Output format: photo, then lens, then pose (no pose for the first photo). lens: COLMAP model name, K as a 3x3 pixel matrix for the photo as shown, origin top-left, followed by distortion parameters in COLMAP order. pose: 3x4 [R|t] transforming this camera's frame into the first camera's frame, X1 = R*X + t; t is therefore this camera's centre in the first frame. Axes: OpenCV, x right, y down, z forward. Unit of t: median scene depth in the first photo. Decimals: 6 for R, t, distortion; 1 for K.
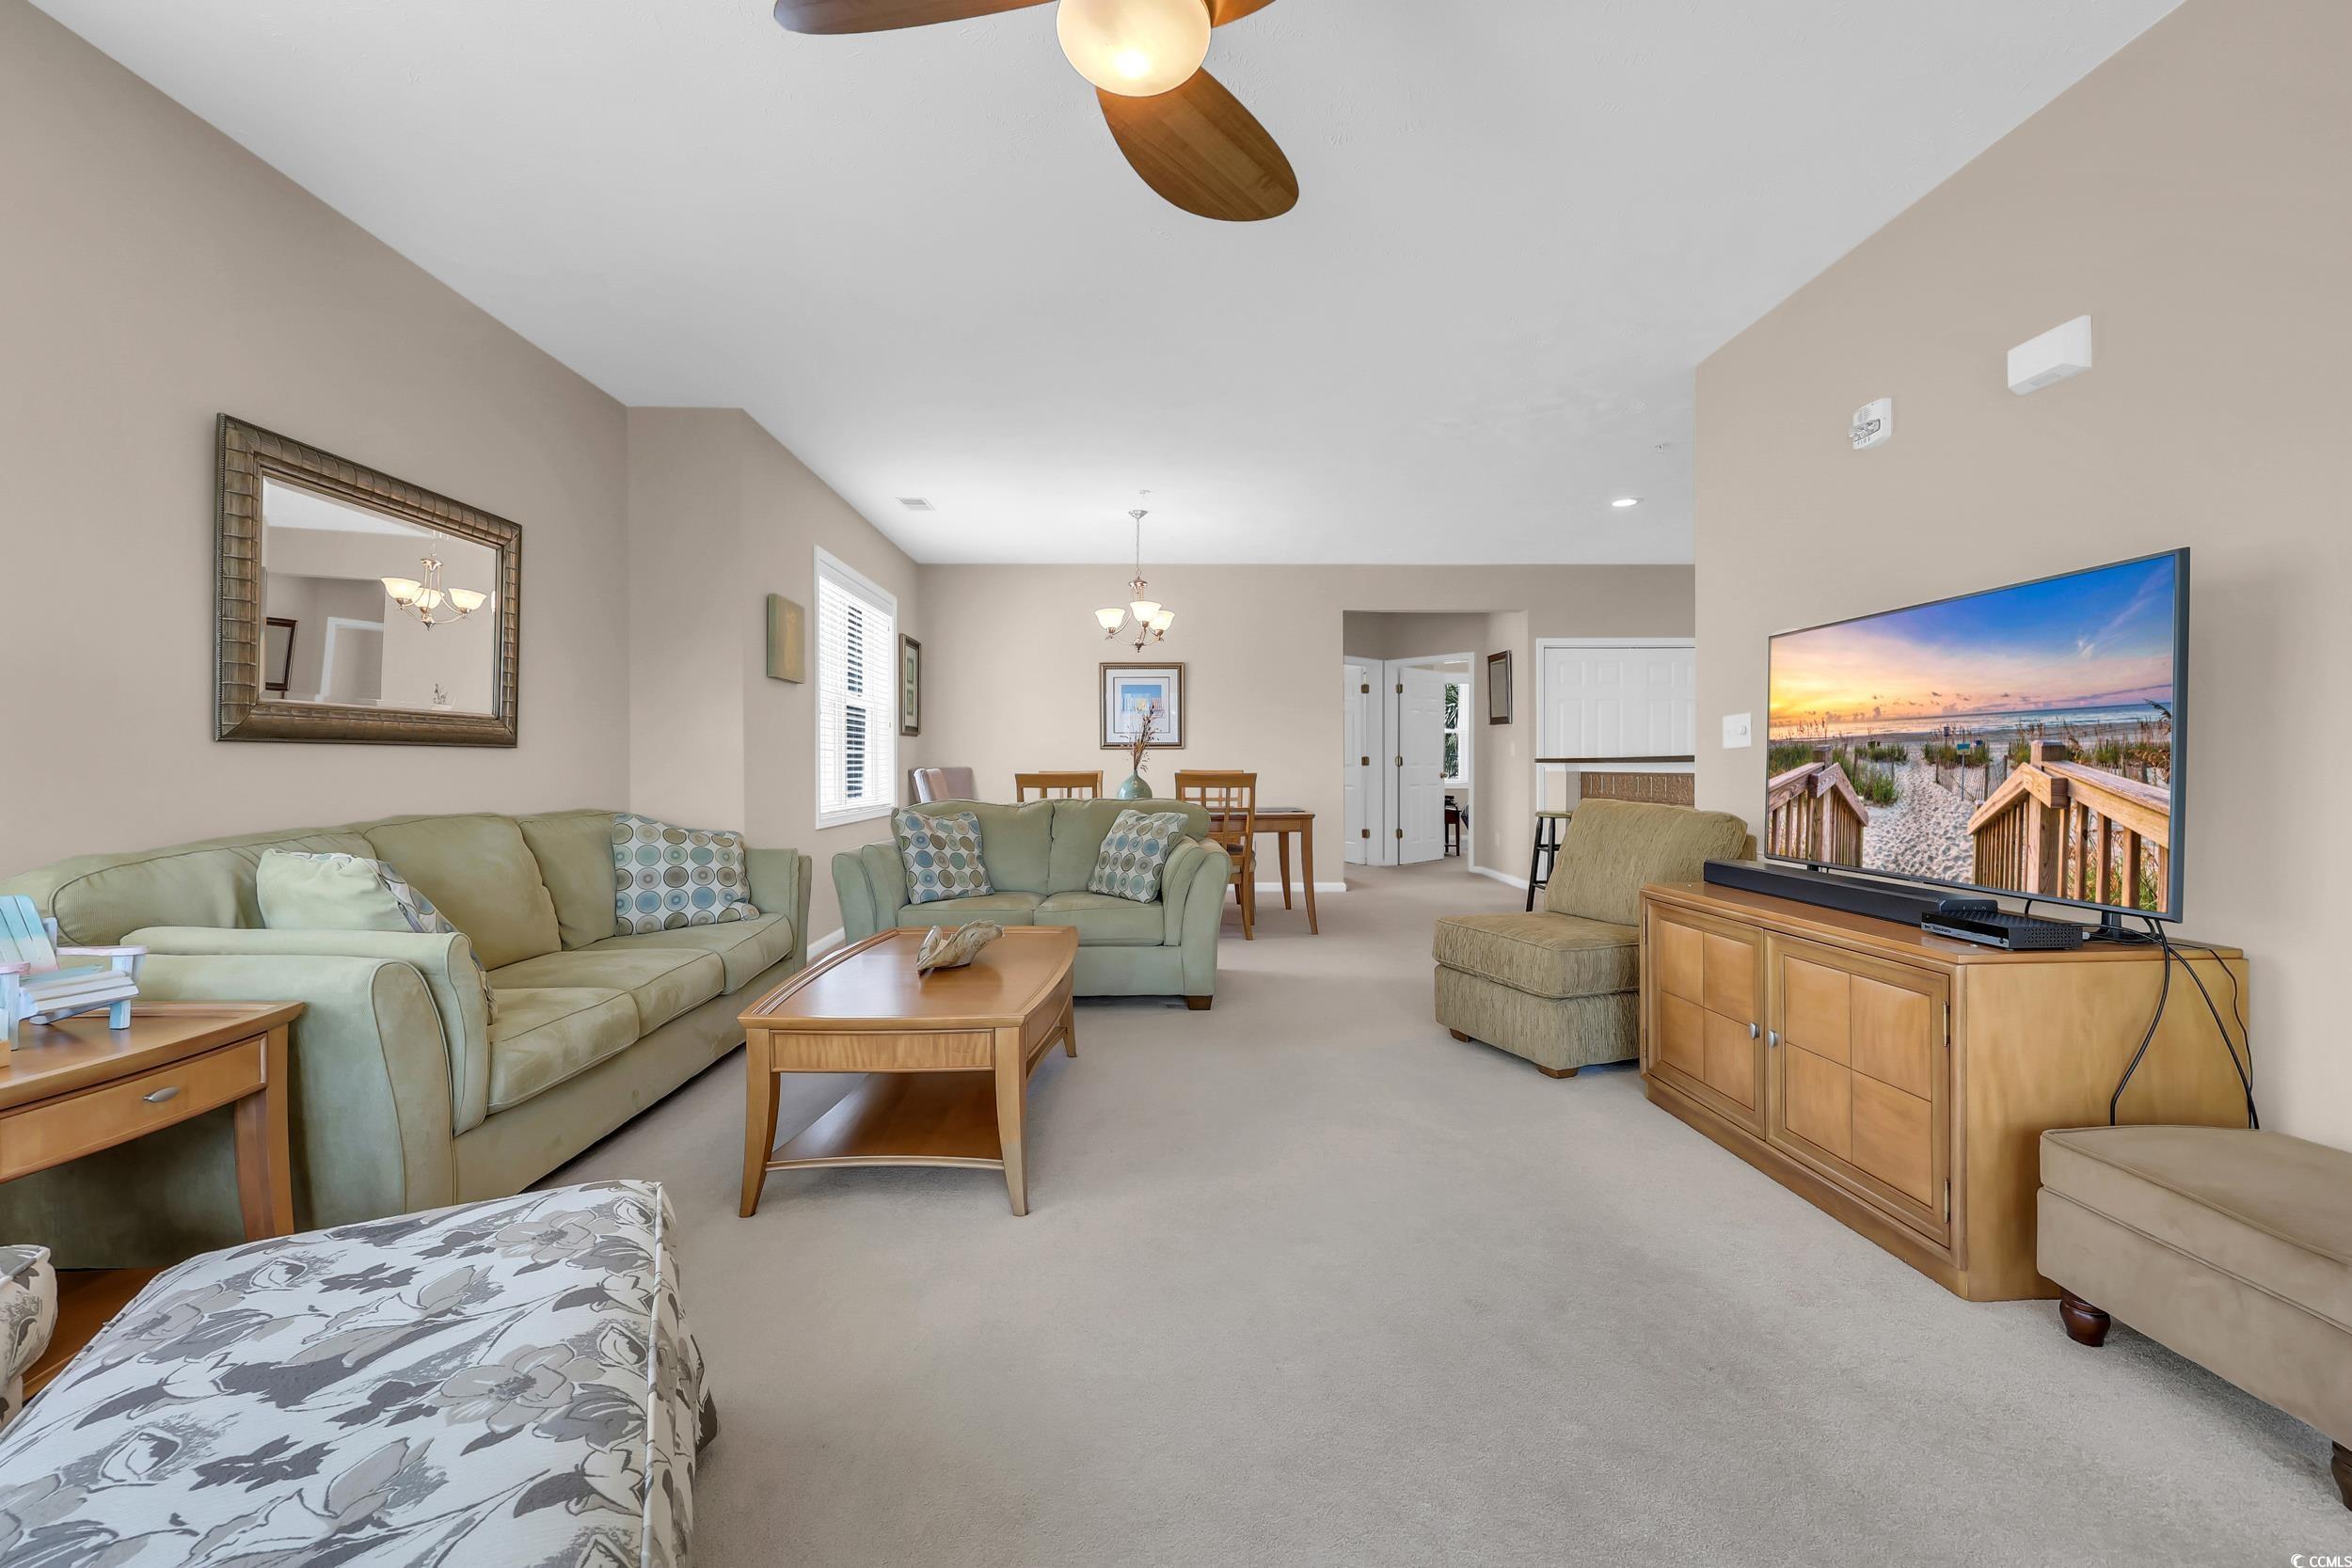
lens RADIAL K [[966.1, 0, 1104.5], [0, 966.1, 768.6], [0, 0, 1]] dist [-0.002427, 0.000130]
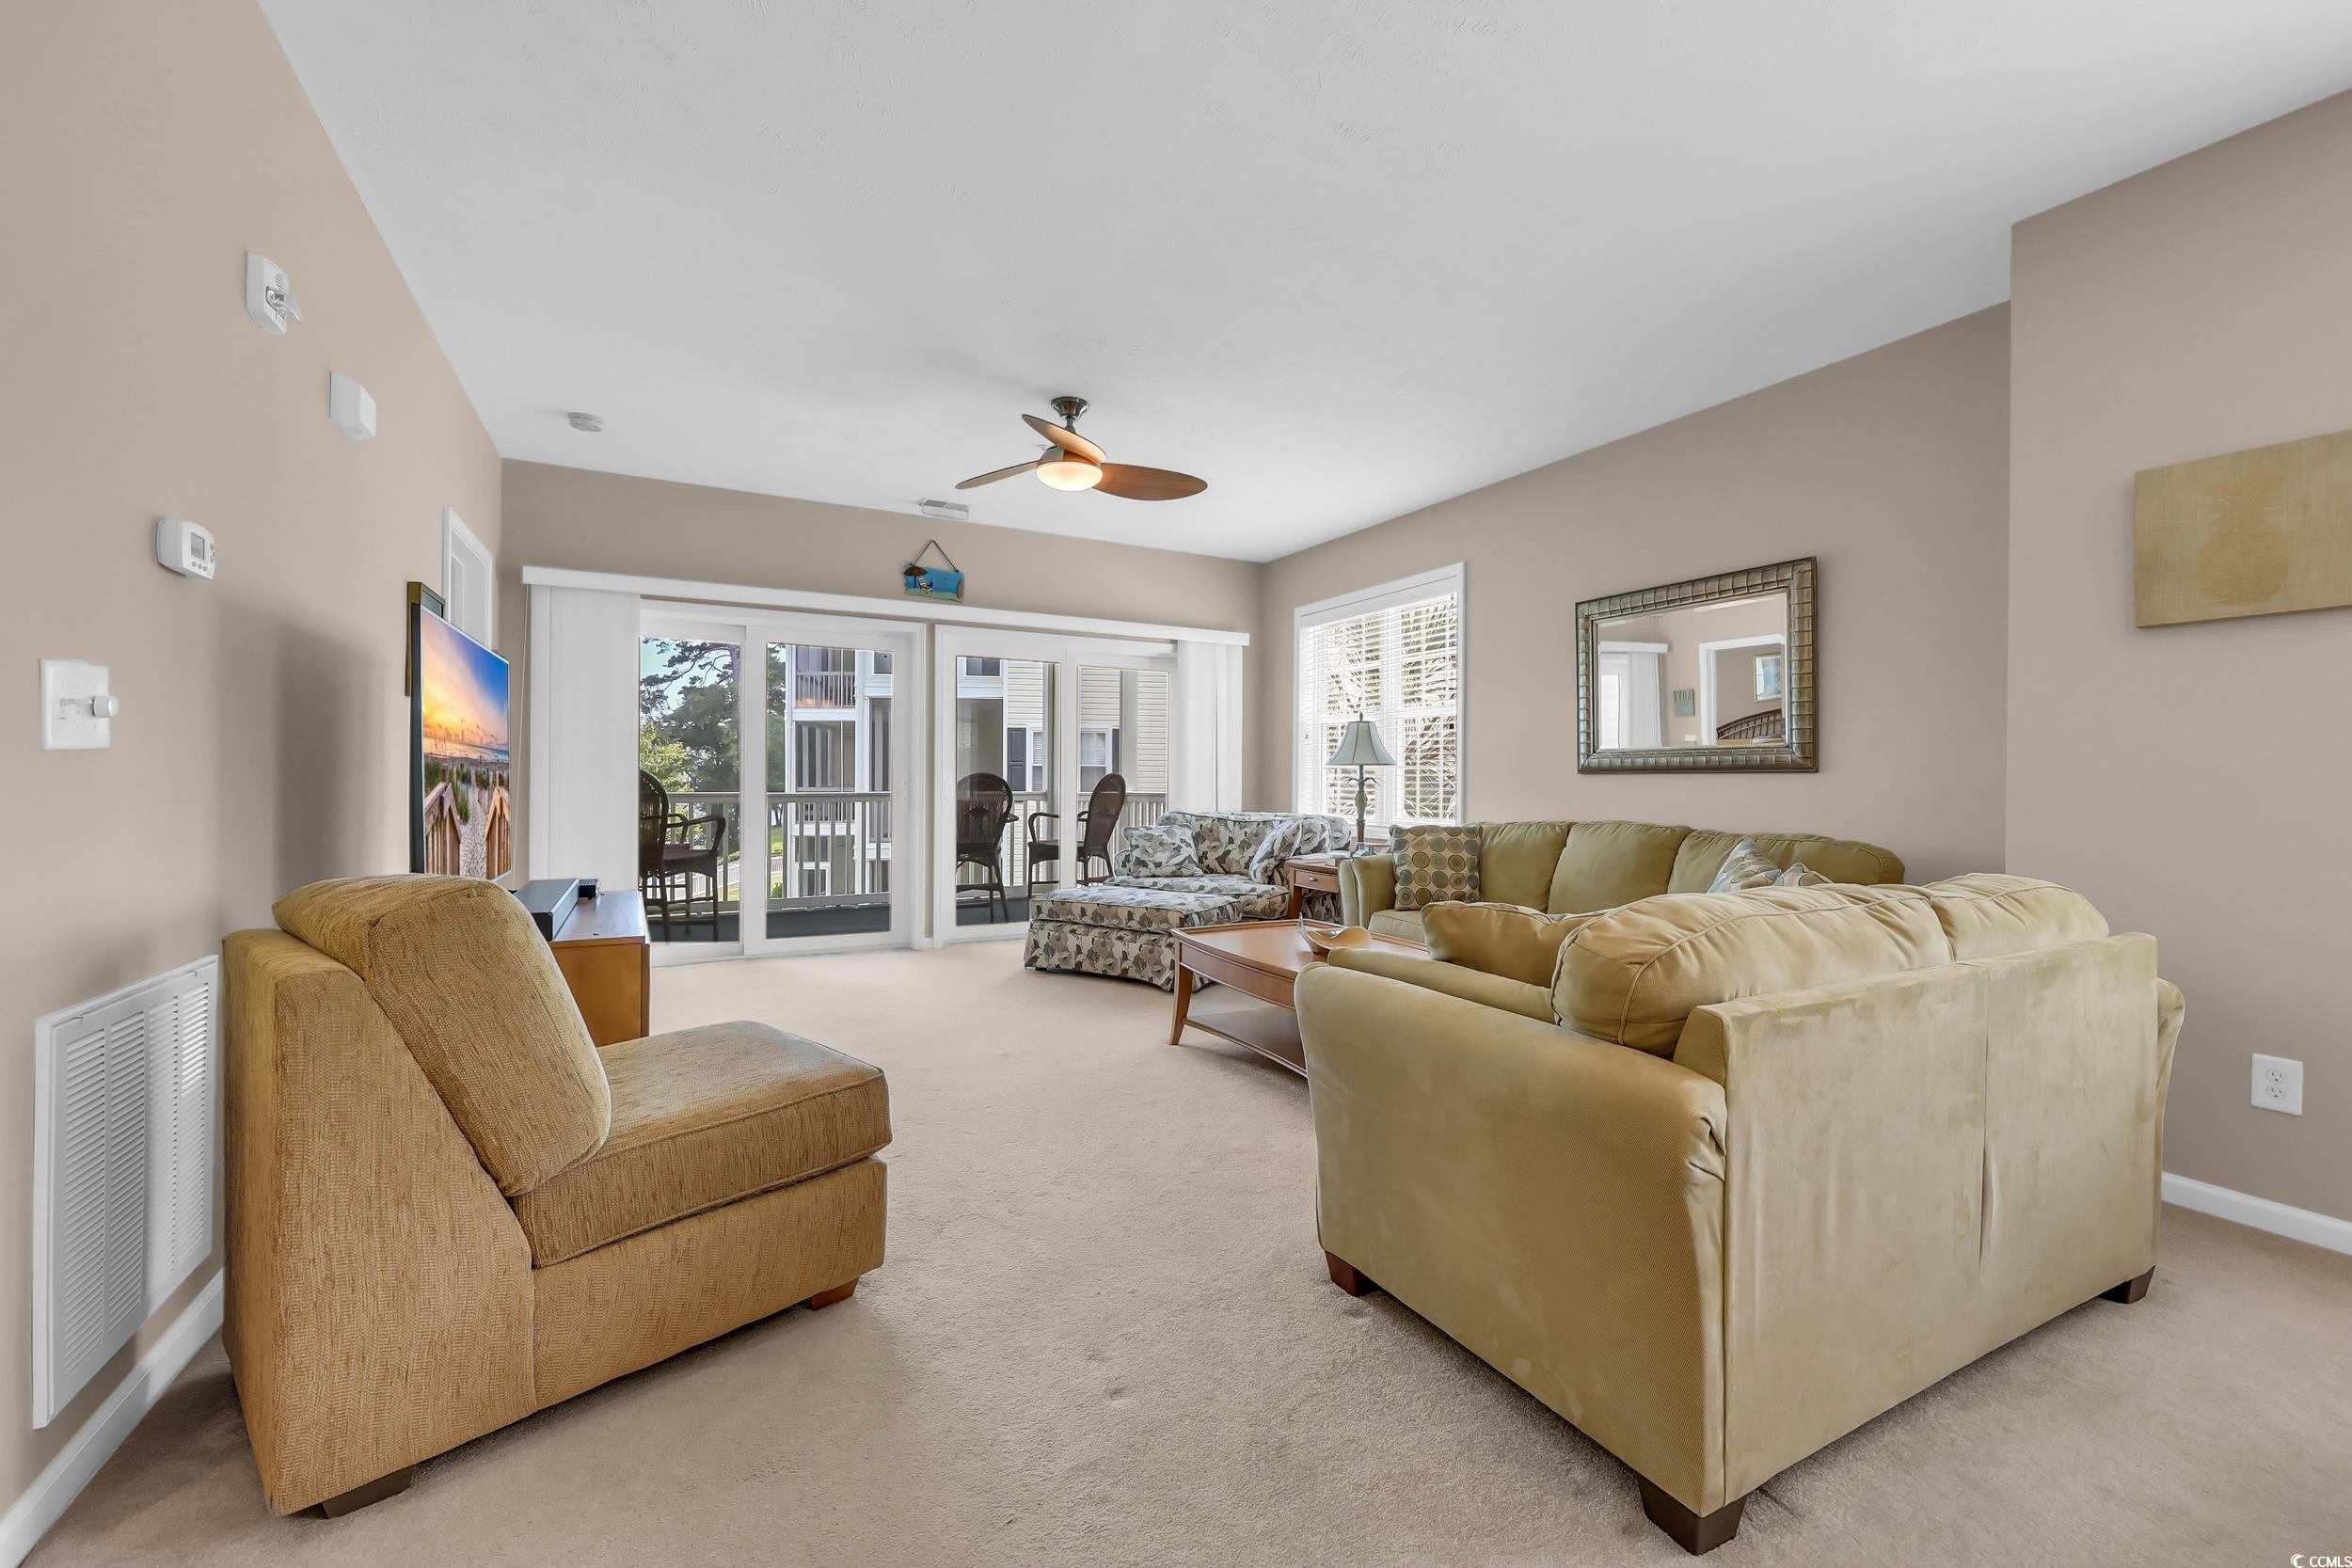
lens RADIAL K [[966.1, 0, 1221.6], [0, 966.1, 782.2], [0, 0, 1]] dist [-0.002427, 0.000130]
pose [[-0.874276, -0.002433, -0.485423, 0.625555], [-0.006847, 0.999950, 0.007320, -0.023270], [0.485381, 0.009724, -0.874249, 2.374927]]
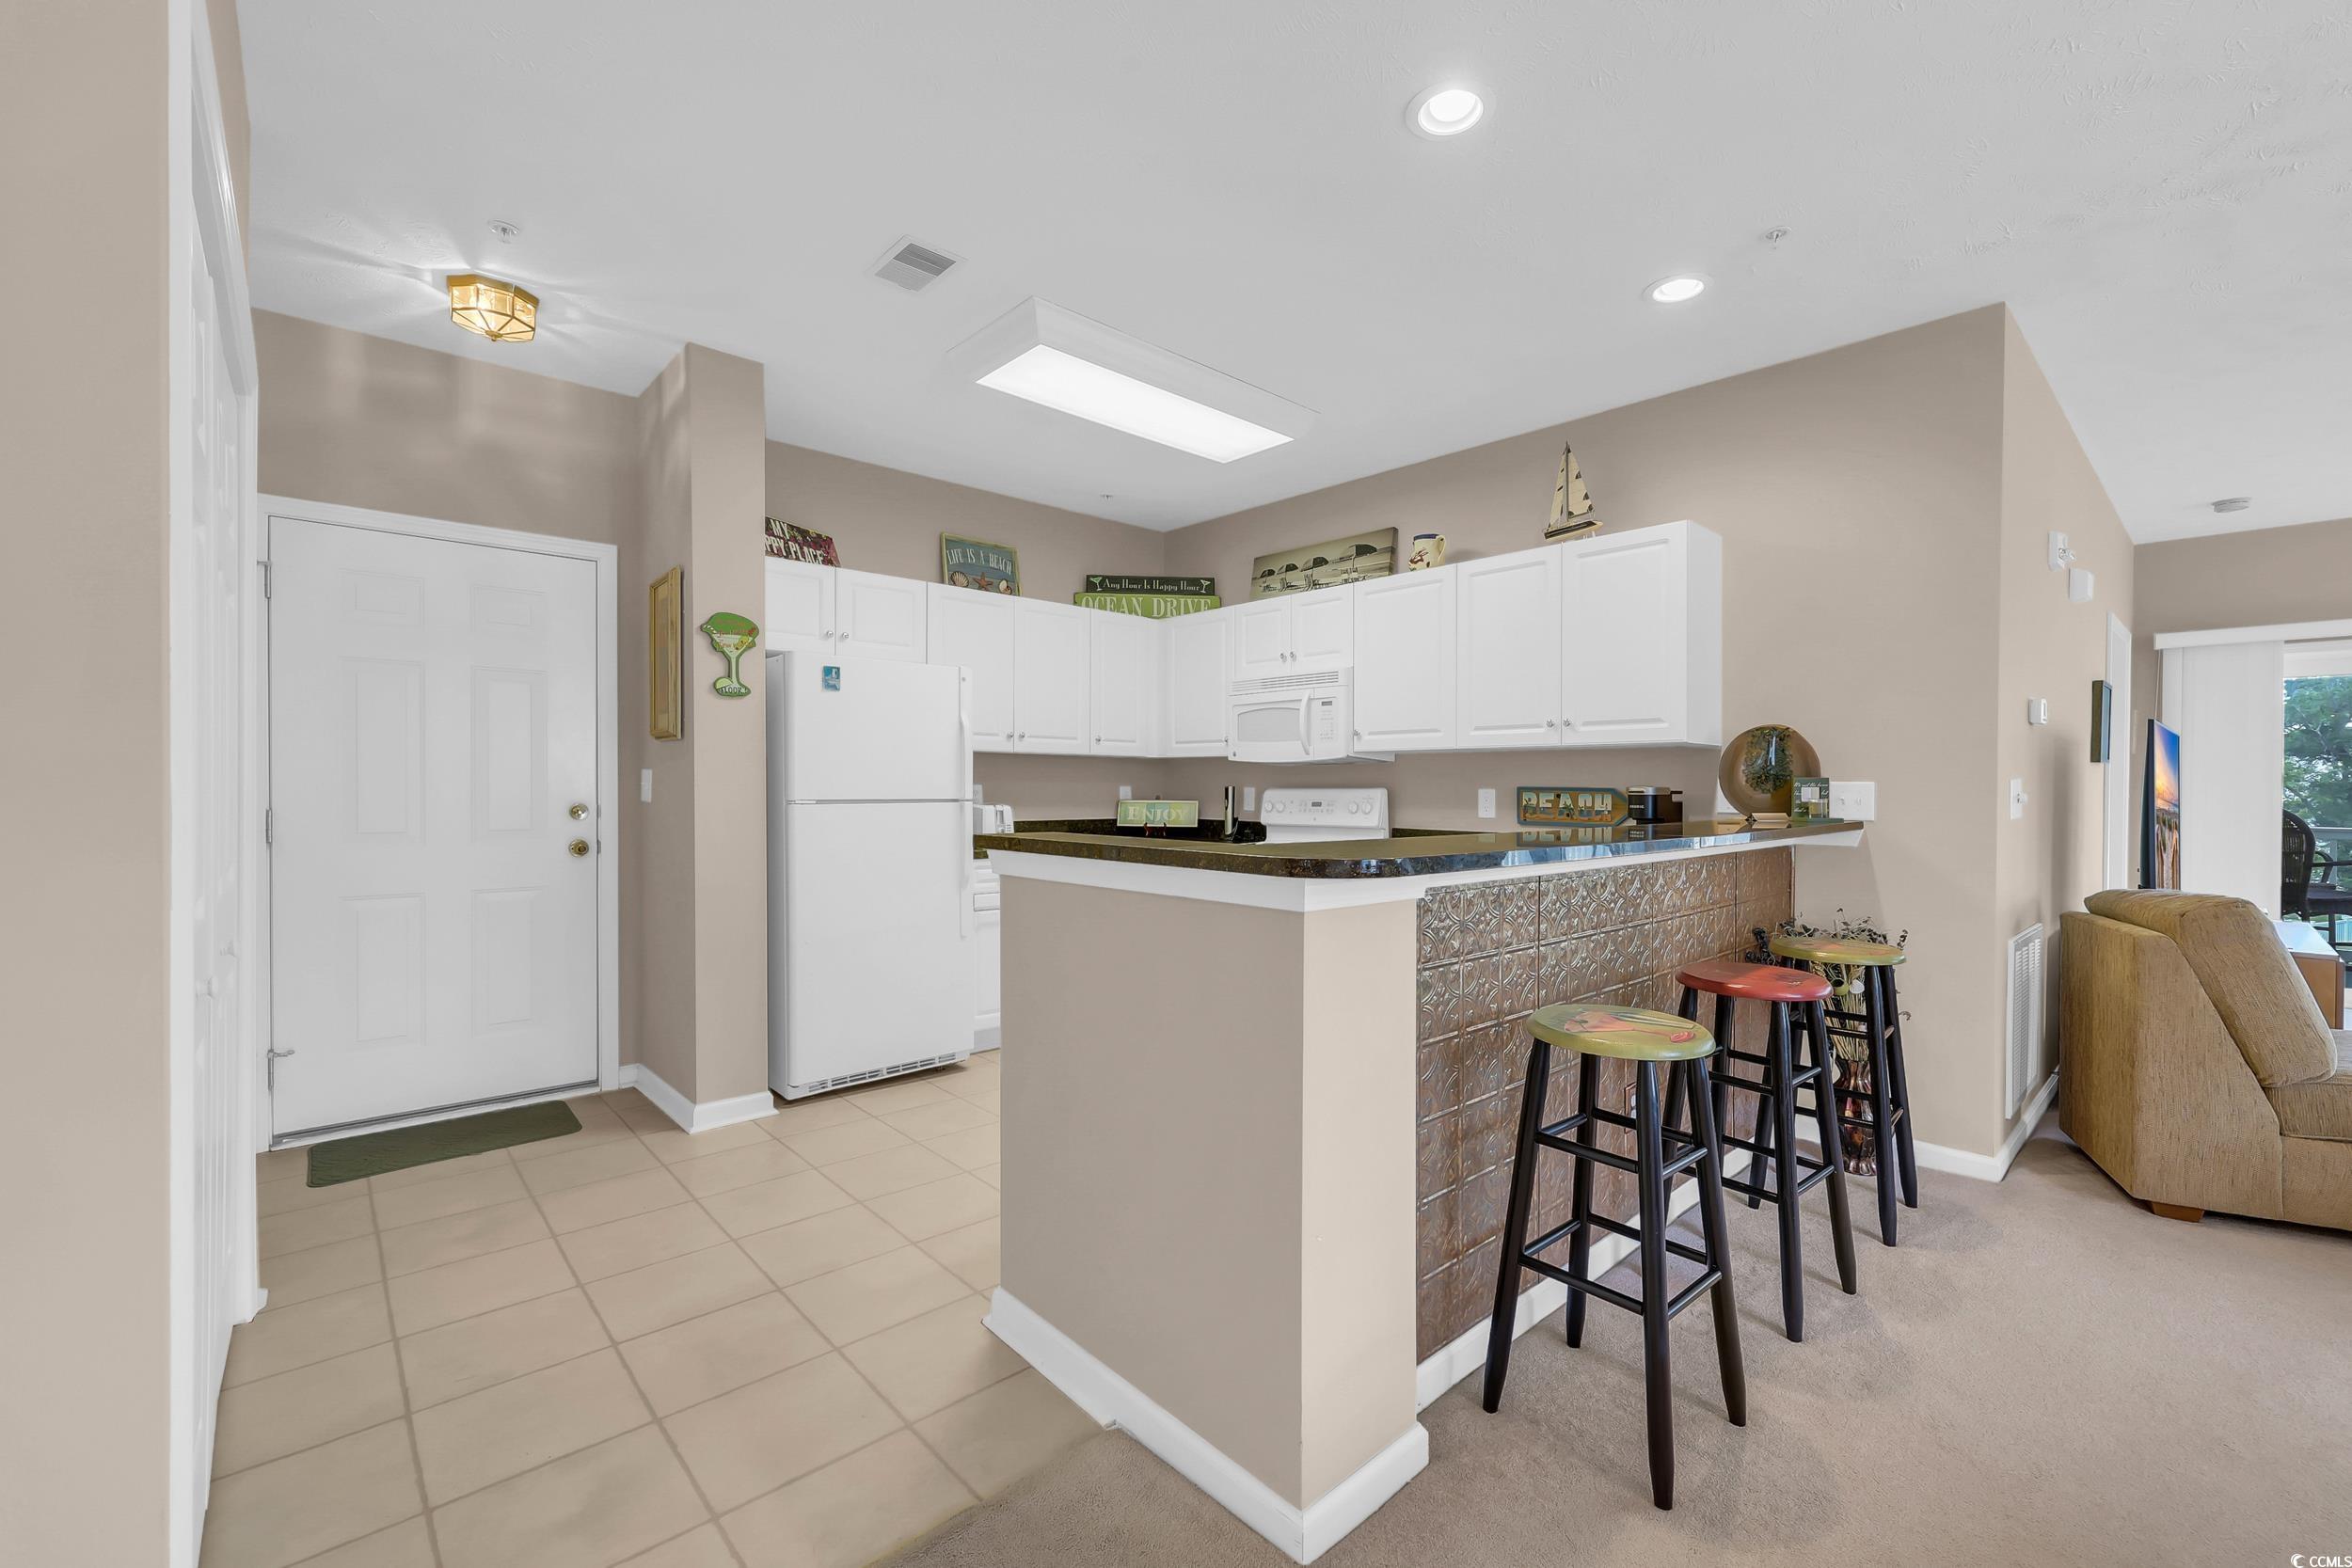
lens RADIAL K [[966.1, 0, 1211.9], [0, 966.1, 789.8], [0, 0, 1]] dist [-0.002427, 0.000130]
pose [[-0.669154, -0.006069, 0.743099, 0.714630], [-0.002874, 0.999980, 0.005579, -0.076765], [-0.743119, 0.001598, -0.669158, 3.189218]]
